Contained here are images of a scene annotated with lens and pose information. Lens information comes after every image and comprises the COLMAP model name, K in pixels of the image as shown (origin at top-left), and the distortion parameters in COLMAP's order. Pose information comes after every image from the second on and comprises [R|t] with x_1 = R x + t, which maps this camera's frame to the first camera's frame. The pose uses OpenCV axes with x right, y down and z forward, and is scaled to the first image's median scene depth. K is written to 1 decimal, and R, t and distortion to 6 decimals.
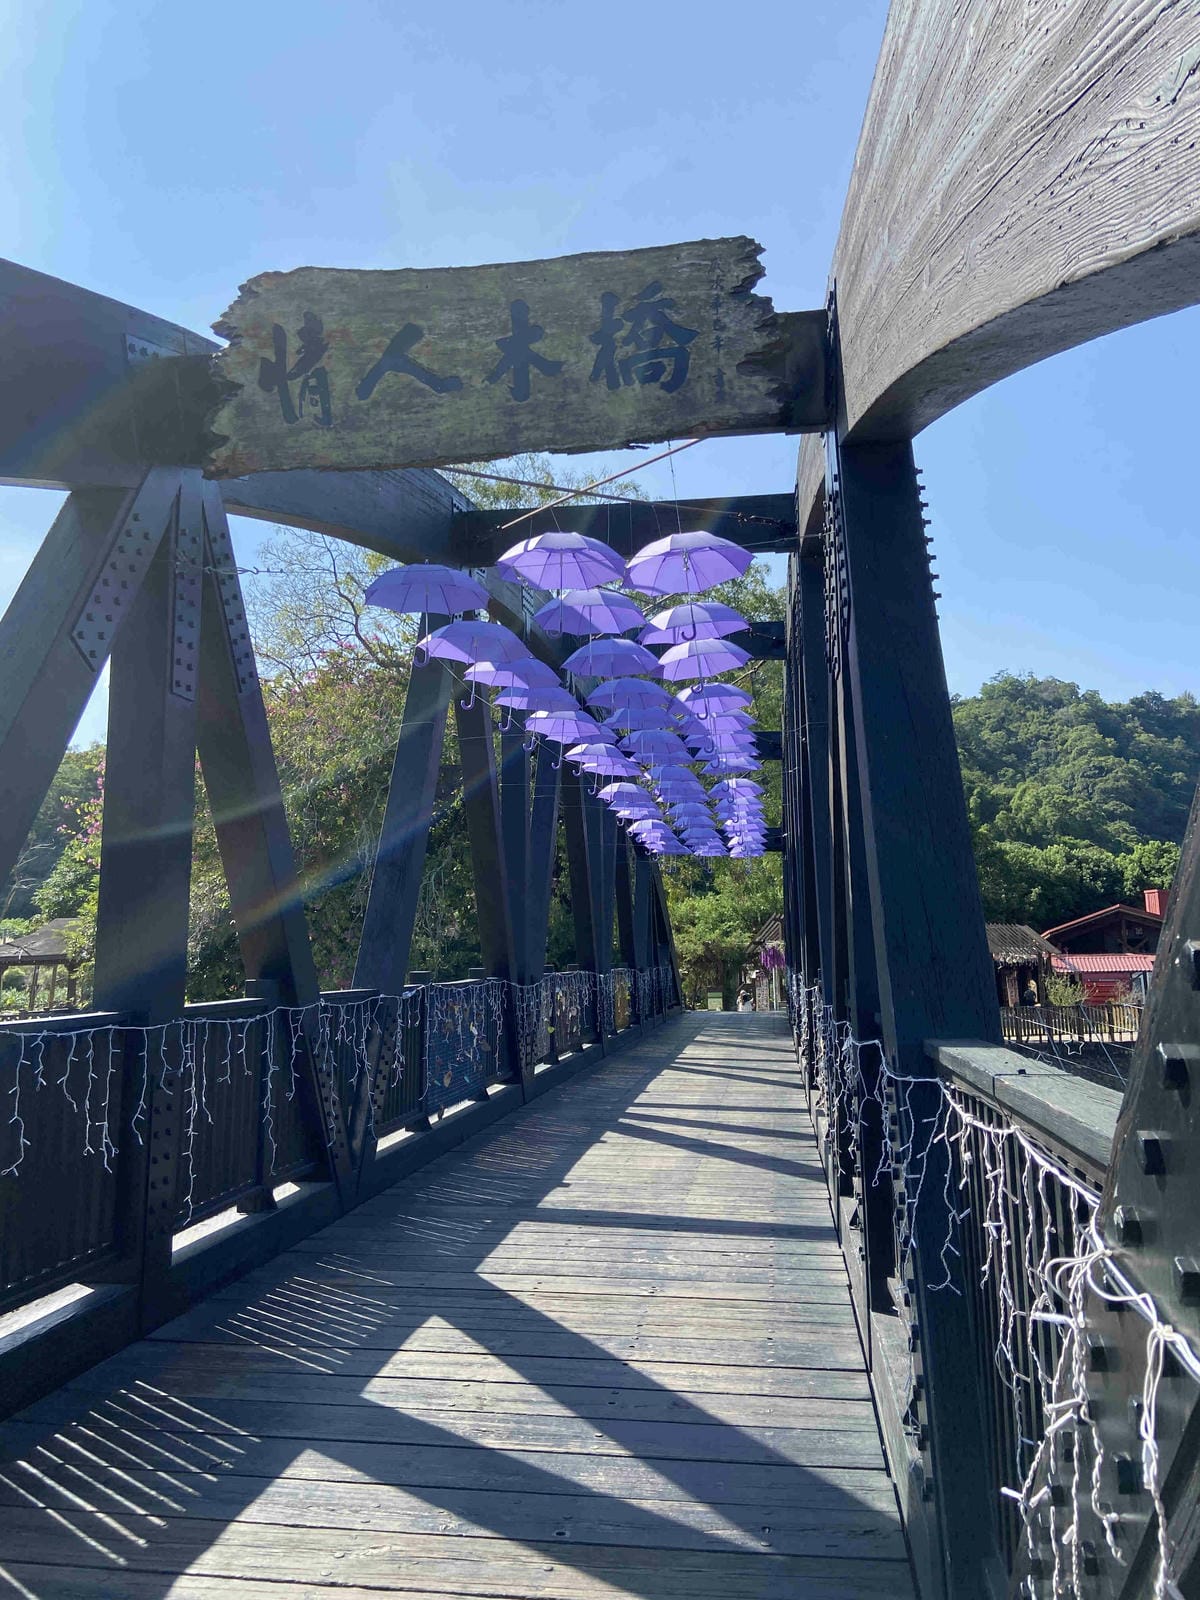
lens RADIAL K [[1219.5, 0, 599.4], [0, 1219.5, 790.3], [0, 0, 1]] dist [0.084271, -0.099814]
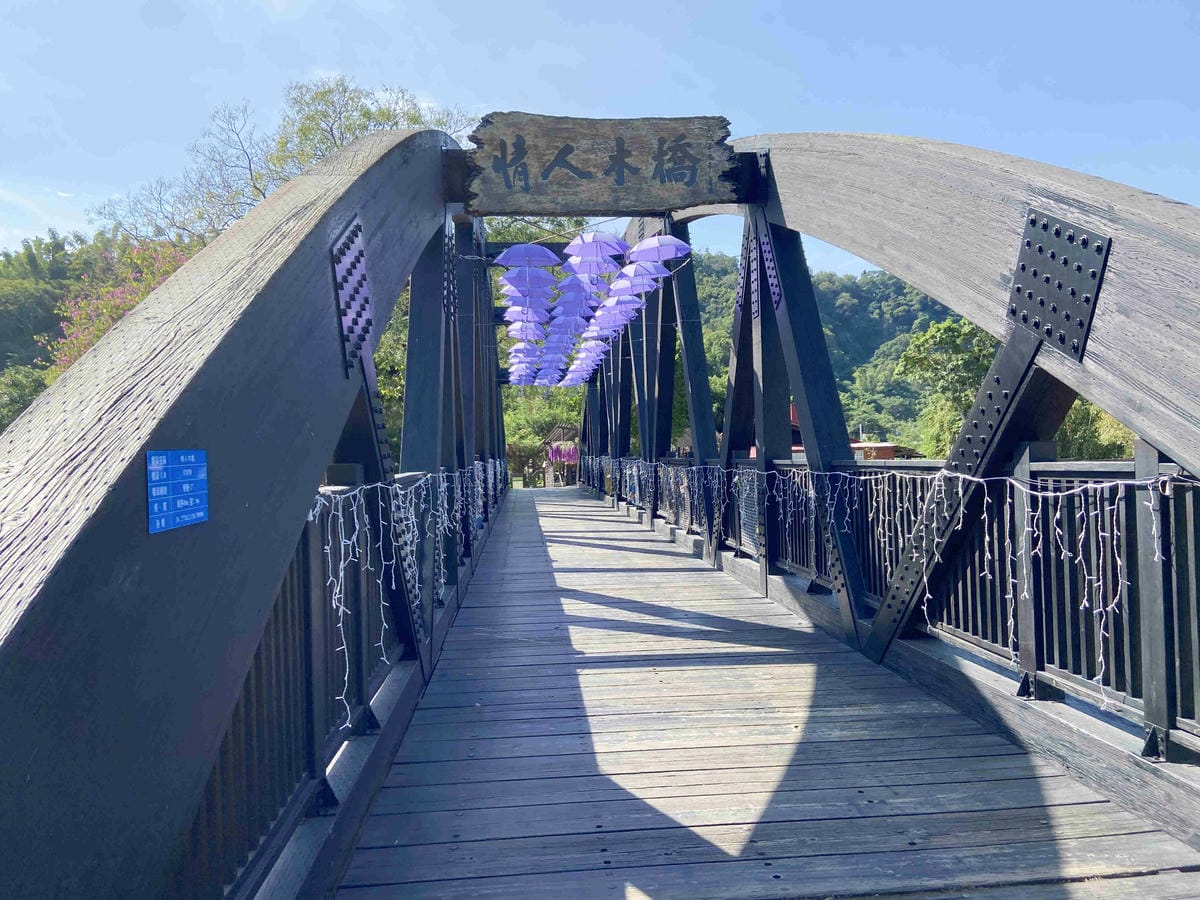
lens RADIAL K [[914.6, 0, 600.1], [0, 914.6, 454.9], [0, 0, 1]] dist [0.084271, -0.099814]
pose [[0.974197, -0.015989, 0.225132, -0.464545], [-0.014327, 0.991095, 0.132387, -0.060423], [-0.225244, -0.132196, 0.965292, -0.611442]]
